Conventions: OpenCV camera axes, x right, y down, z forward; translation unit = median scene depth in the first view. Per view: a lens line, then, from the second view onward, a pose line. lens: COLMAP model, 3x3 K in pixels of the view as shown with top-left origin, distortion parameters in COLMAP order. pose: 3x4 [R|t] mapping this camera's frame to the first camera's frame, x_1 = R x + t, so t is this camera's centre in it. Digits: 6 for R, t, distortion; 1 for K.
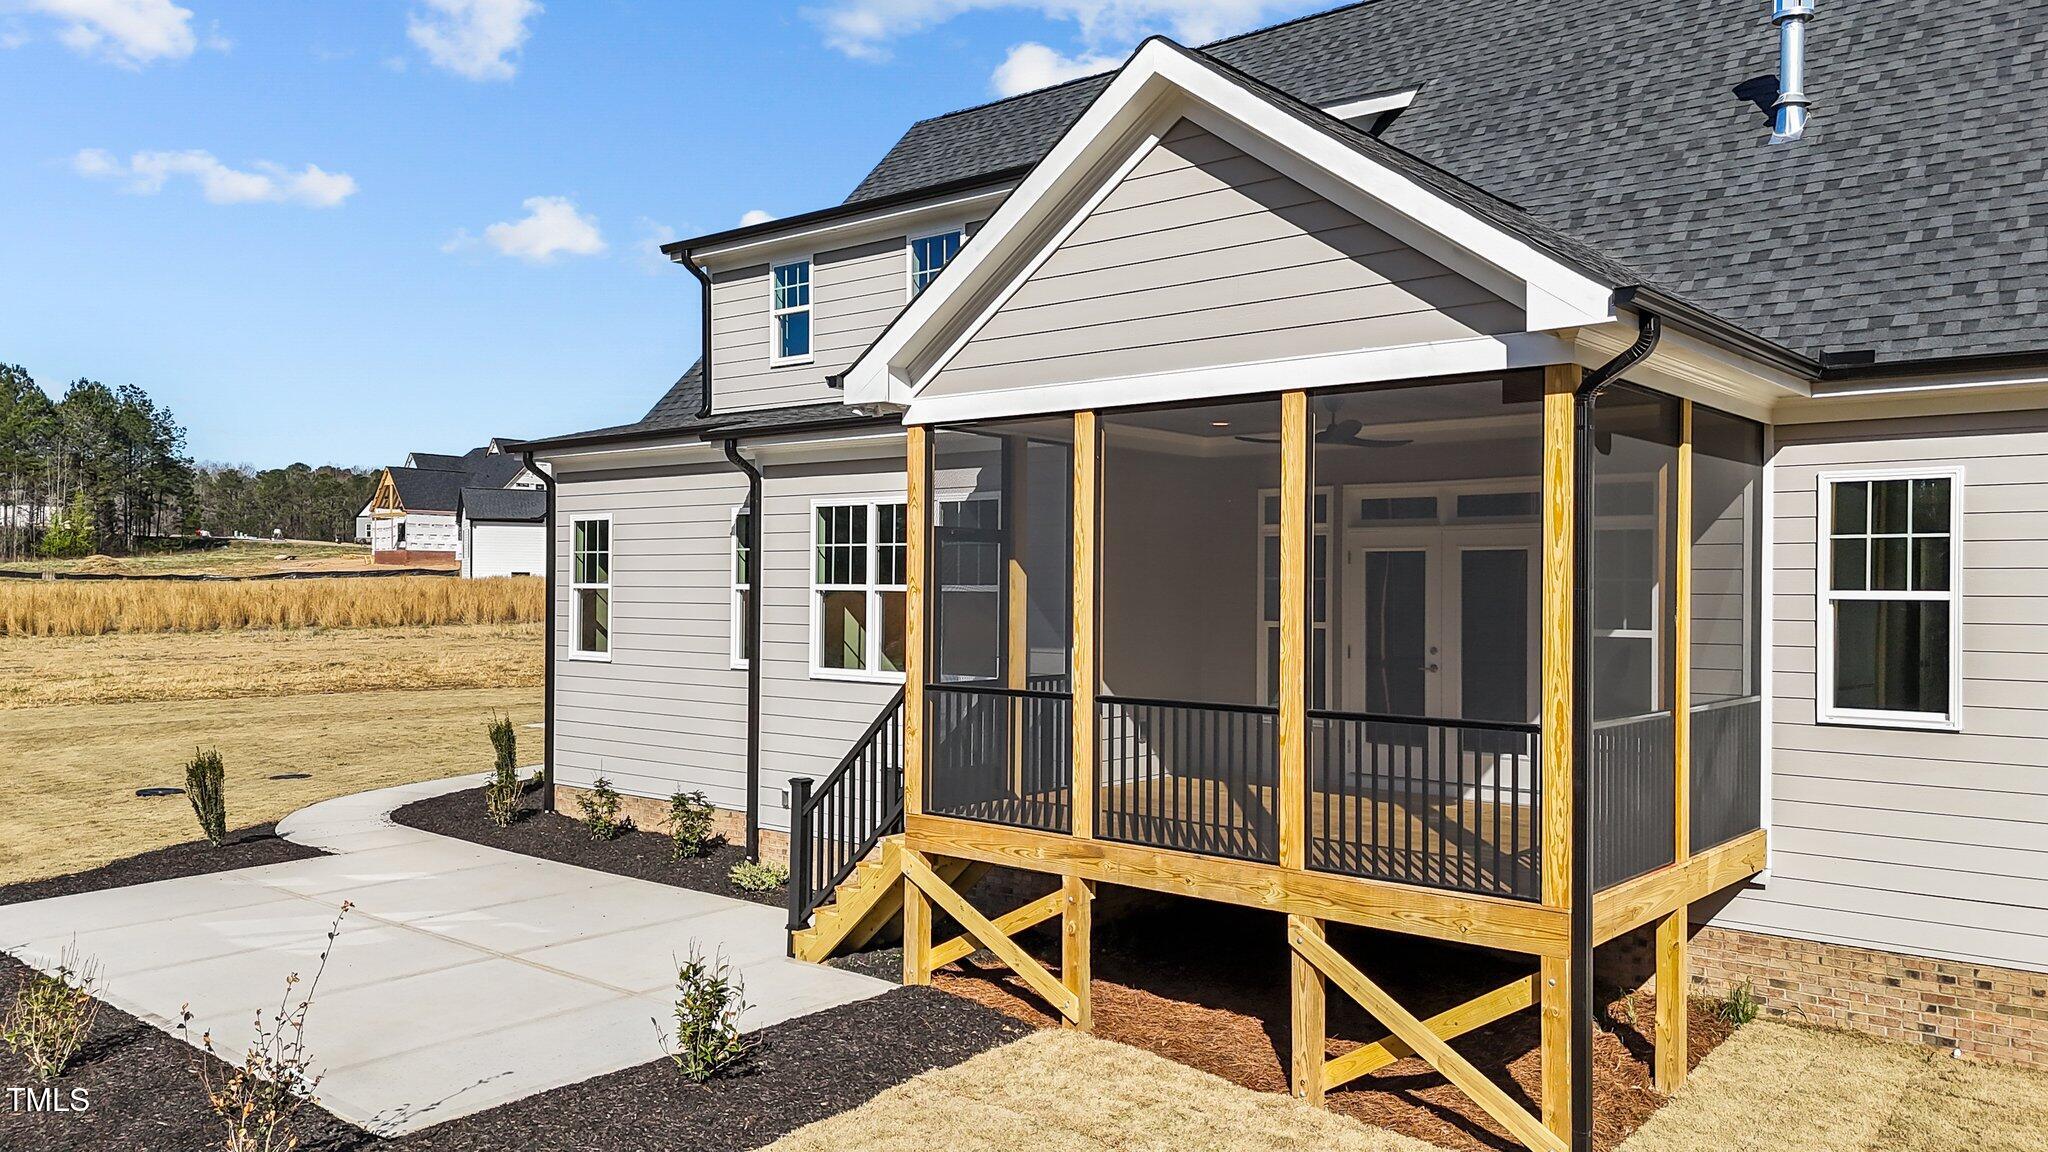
lens RADIAL K [[1532.7, 0, 1021.4], [0, 1532.7, 588.2], [0, 0, 1]] dist [0.099187, -0.125491]
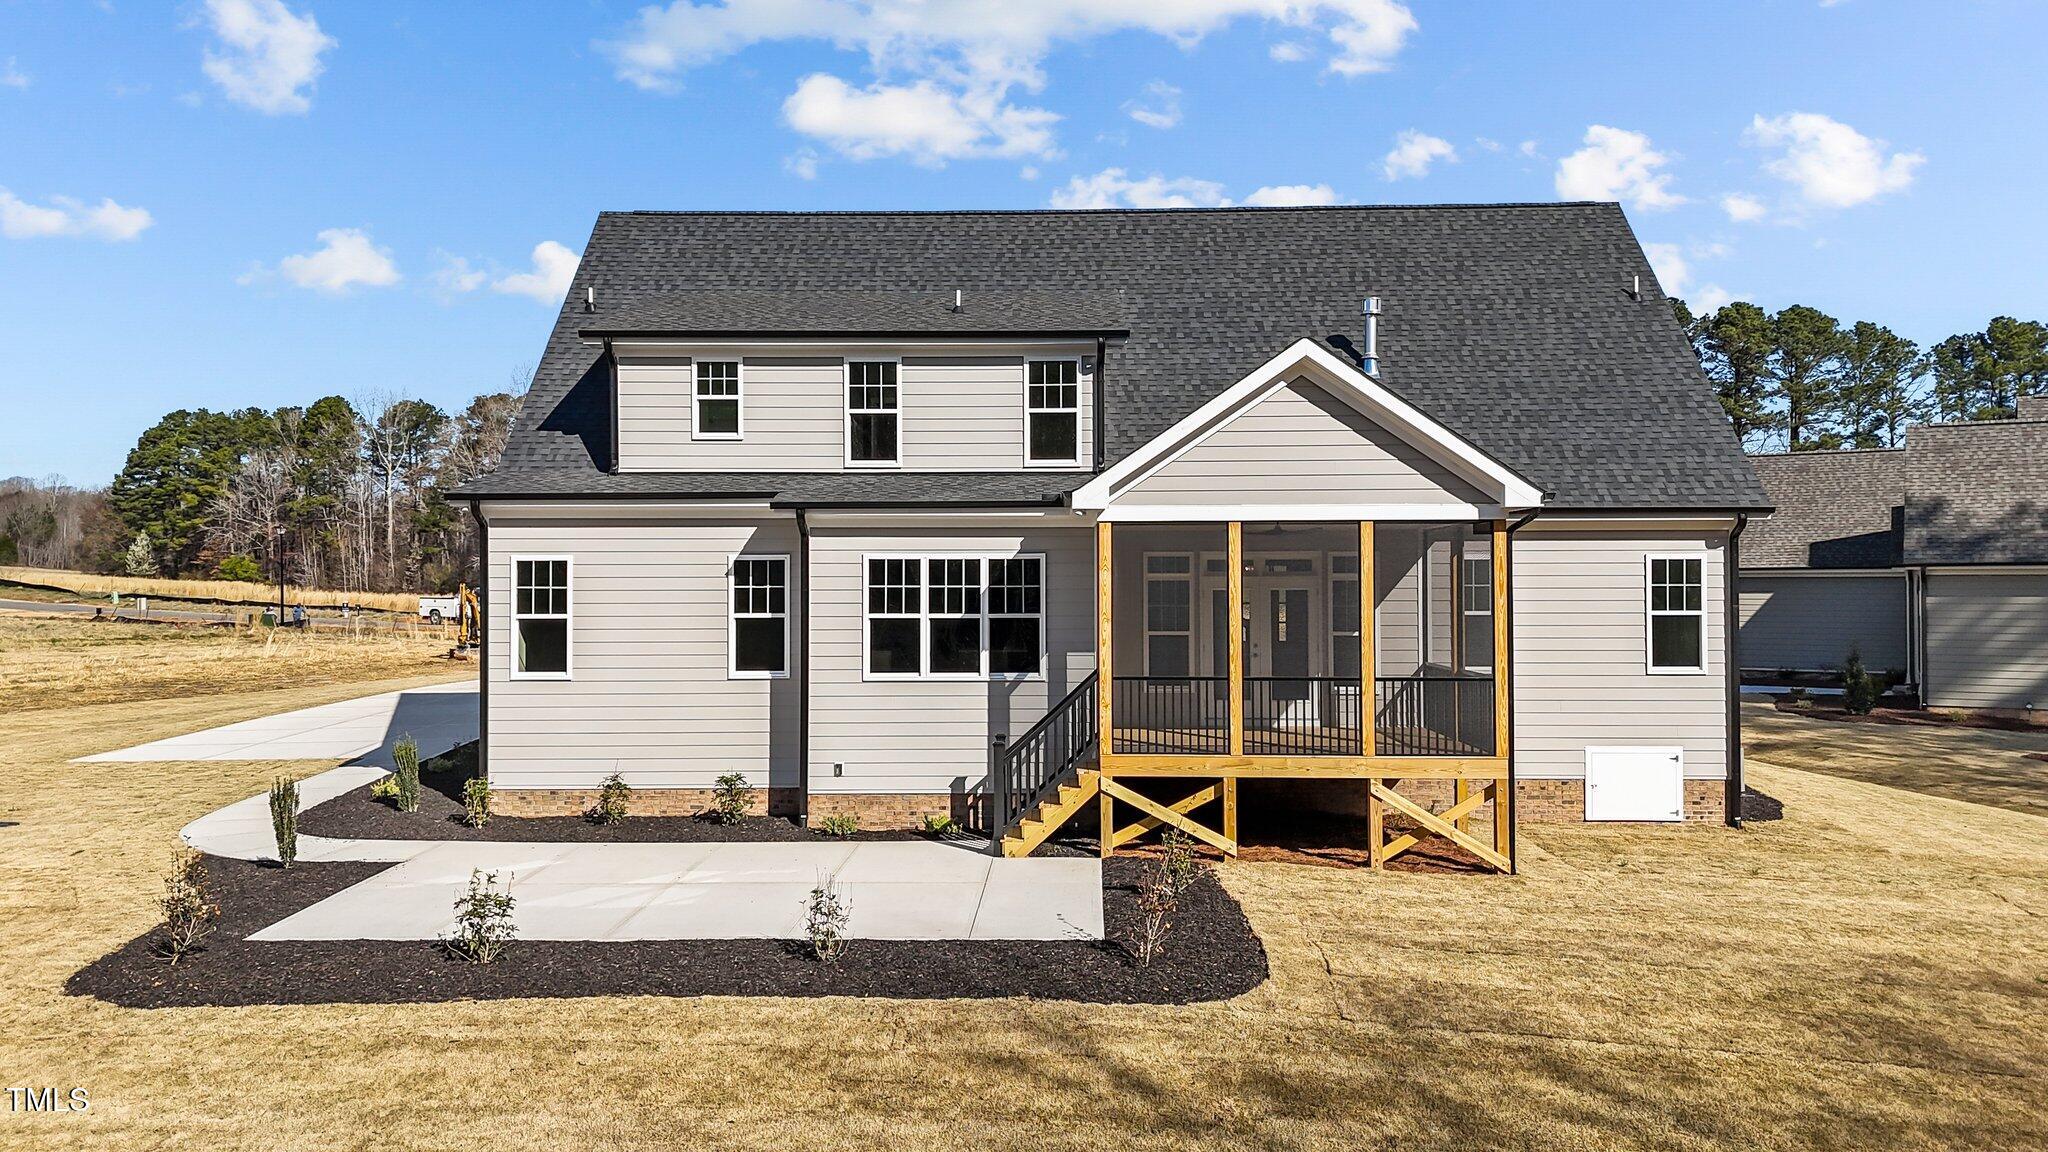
lens RADIAL K [[1503.7, 0, 1024.0], [0, 1503.7, 576.0], [0, 0, 1]] dist [0.106944, -0.111873]
pose [[0.772801, -0.006281, 0.634618, -0.801987], [0.006931, 0.999975, 0.001457, -0.034242], [-0.634611, 0.003272, 0.772825, -0.141521]]
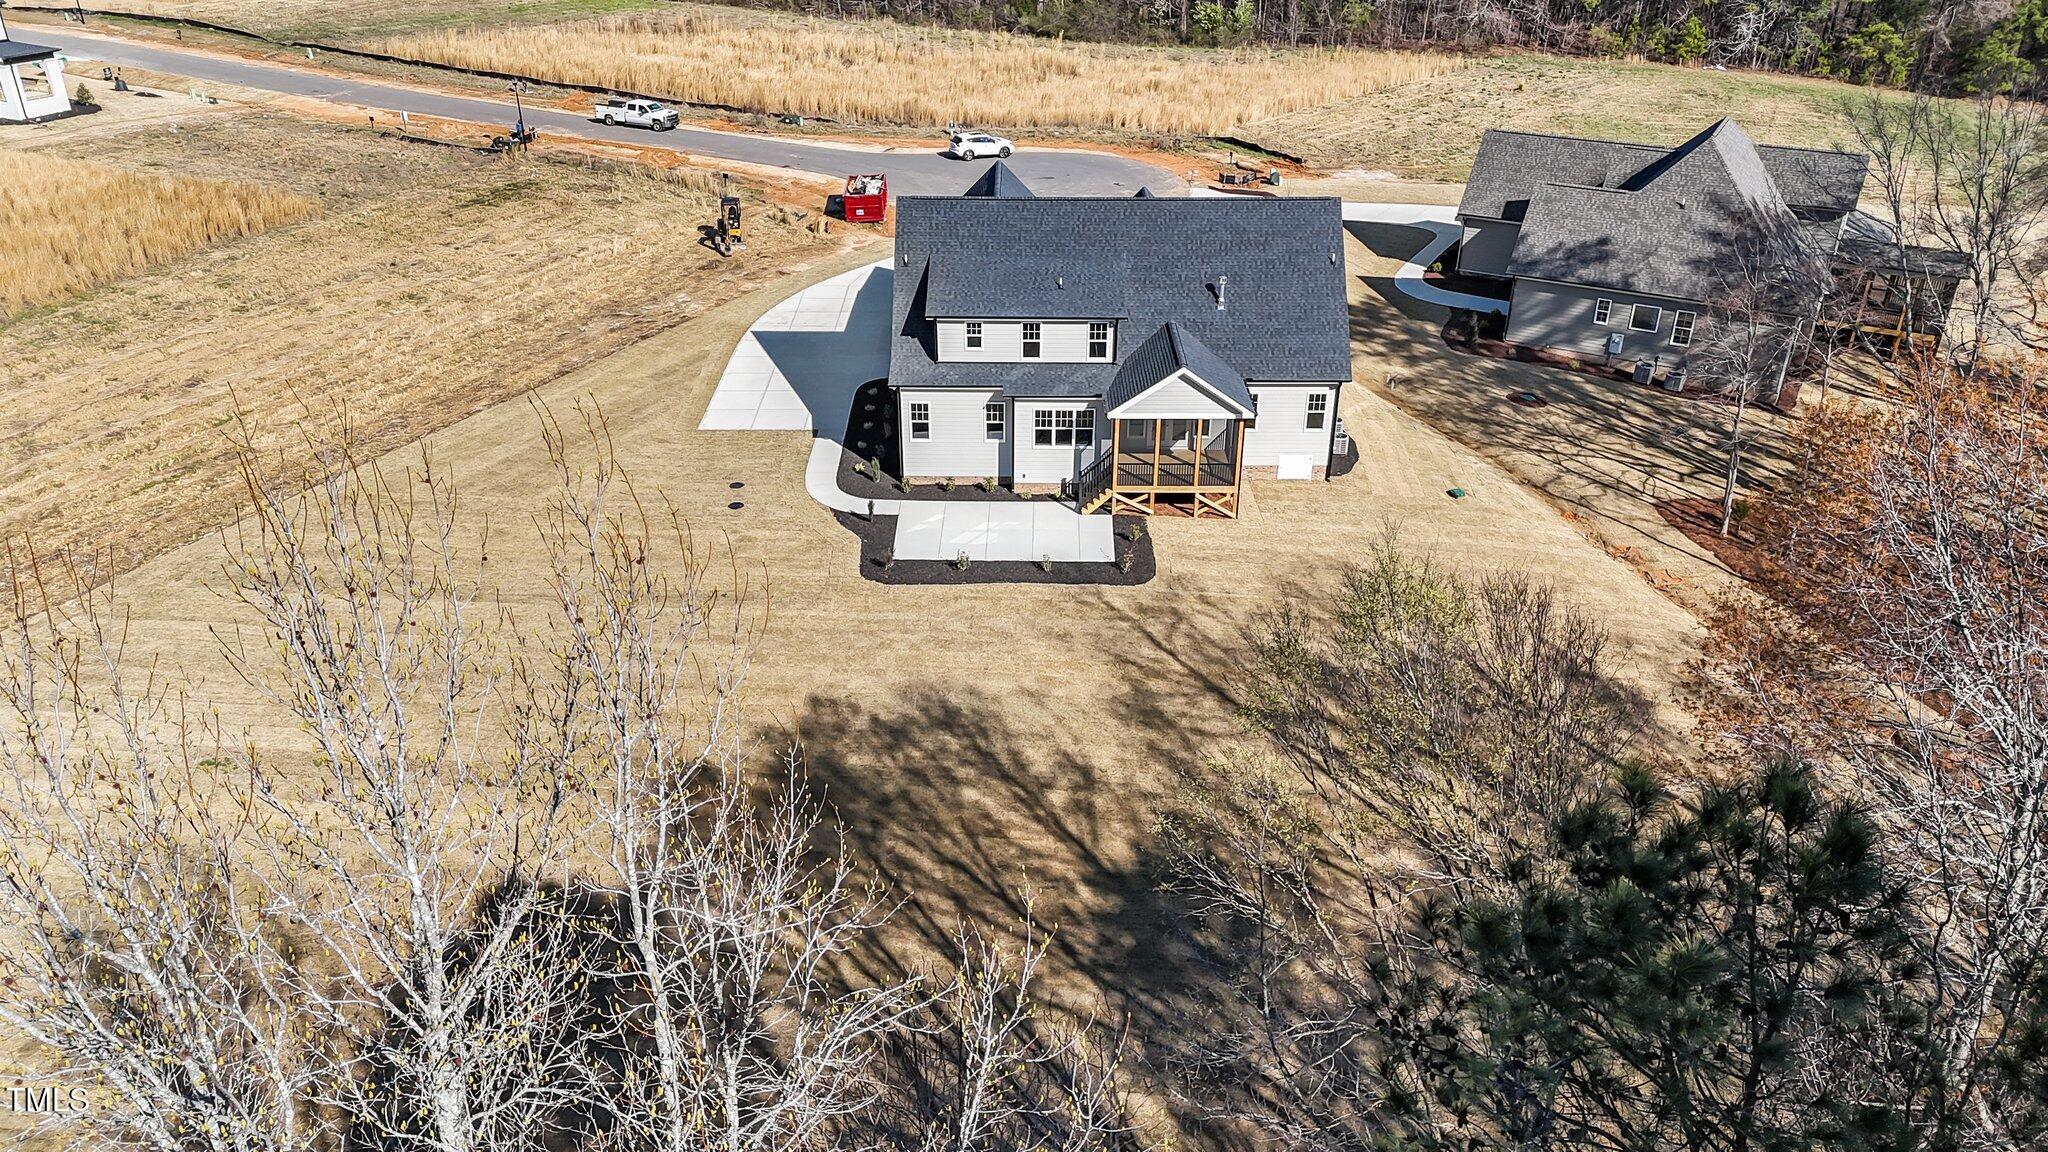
lens RADIAL K [[1503.7, 0, 1024.0], [0, 1503.7, 576.0], [0, 0, 1]] dist [0.106944, -0.111873]
pose [[0.761733, -0.307297, 0.570379, -2.310647], [0.000138, 0.880438, 0.474160, -1.401718], [-0.647892, -0.361105, 0.670701, -1.646297]]
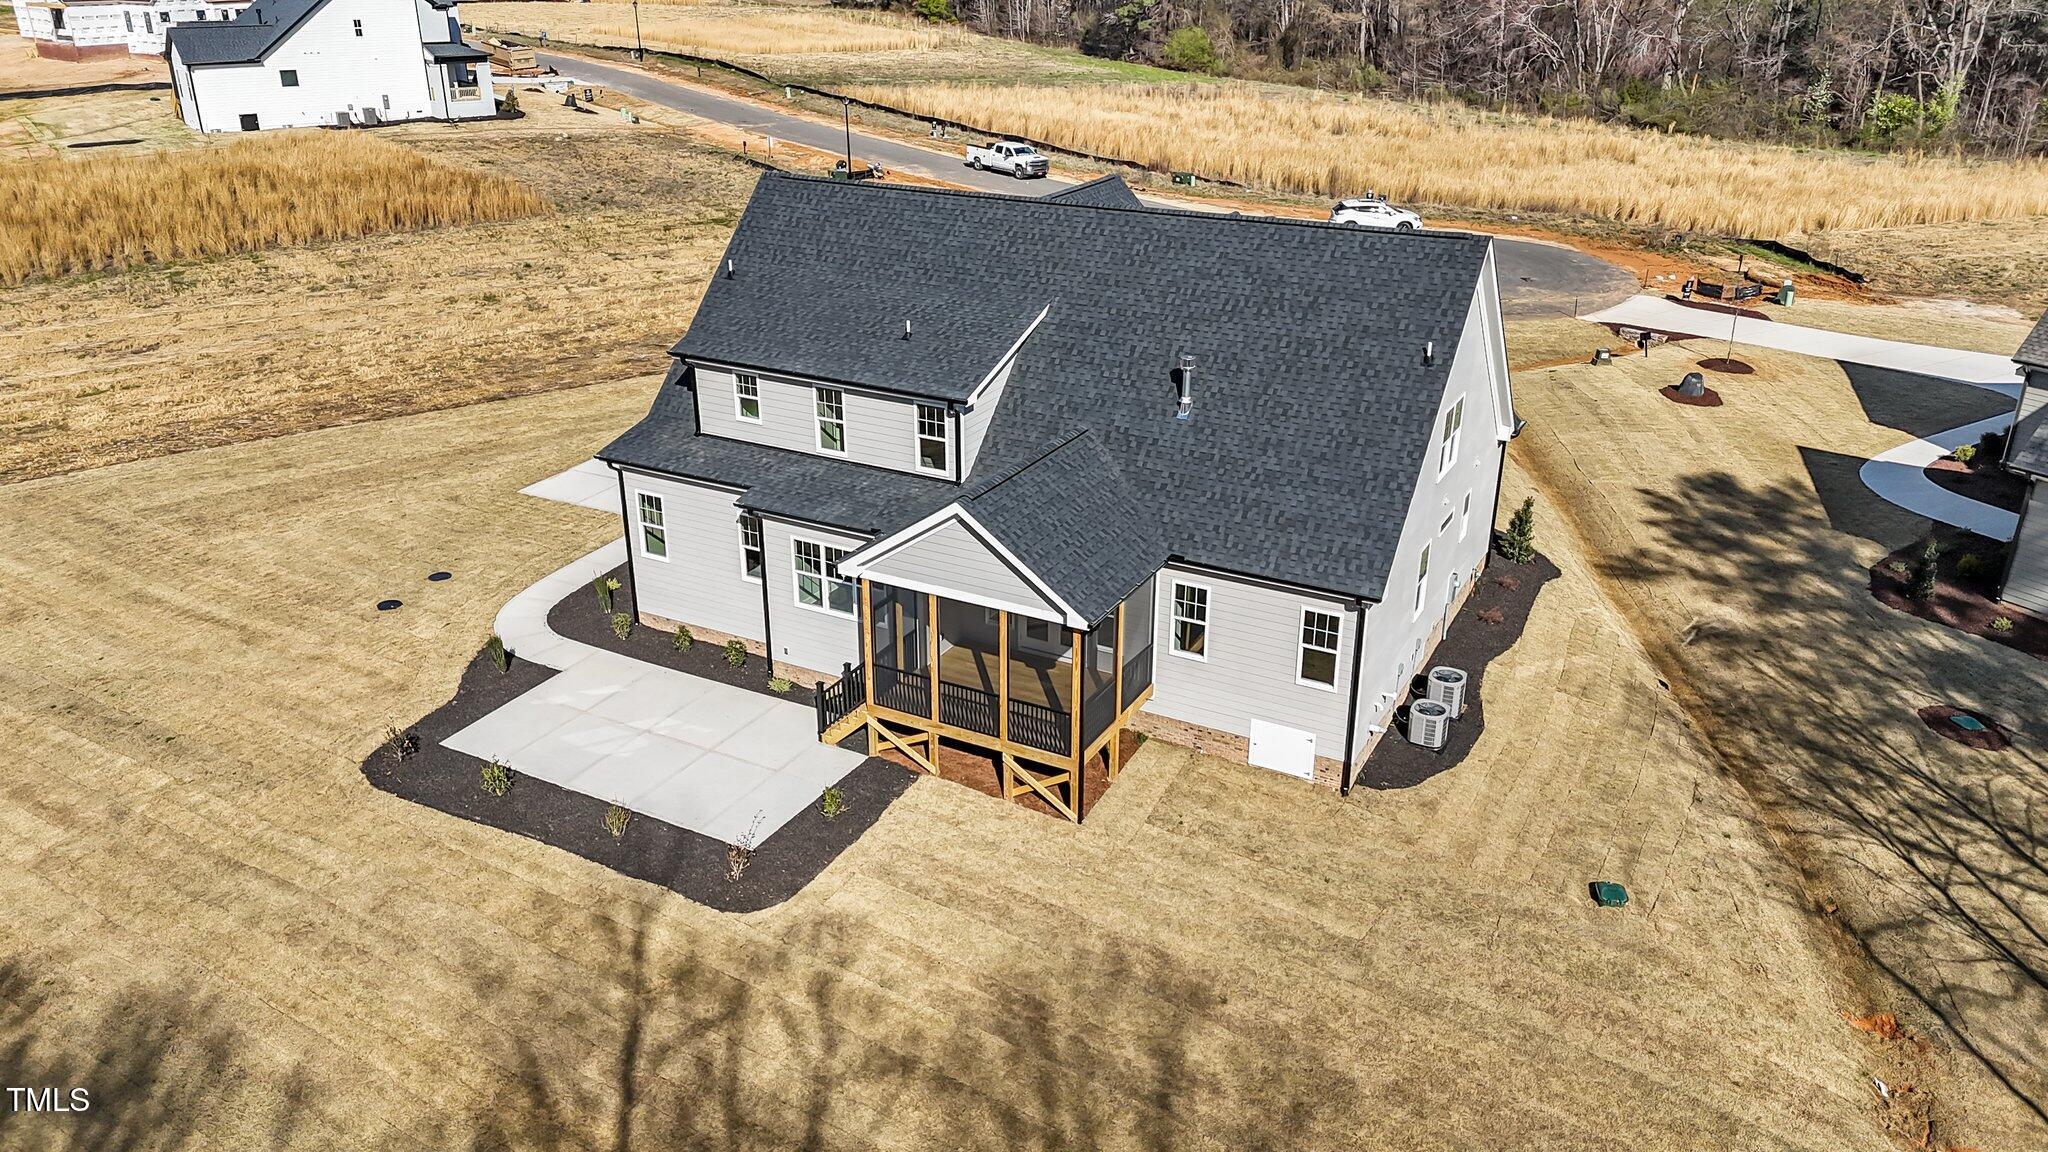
lens RADIAL K [[1503.7, 0, 1024.0], [0, 1503.7, 576.0], [0, 0, 1]] dist [0.106944, -0.111873]
pose [[0.977873, -0.085913, 0.190746, -0.205662], [0.003282, 0.917970, 0.396636, -0.796255], [-0.209176, -0.387233, 0.897940, -0.993972]]
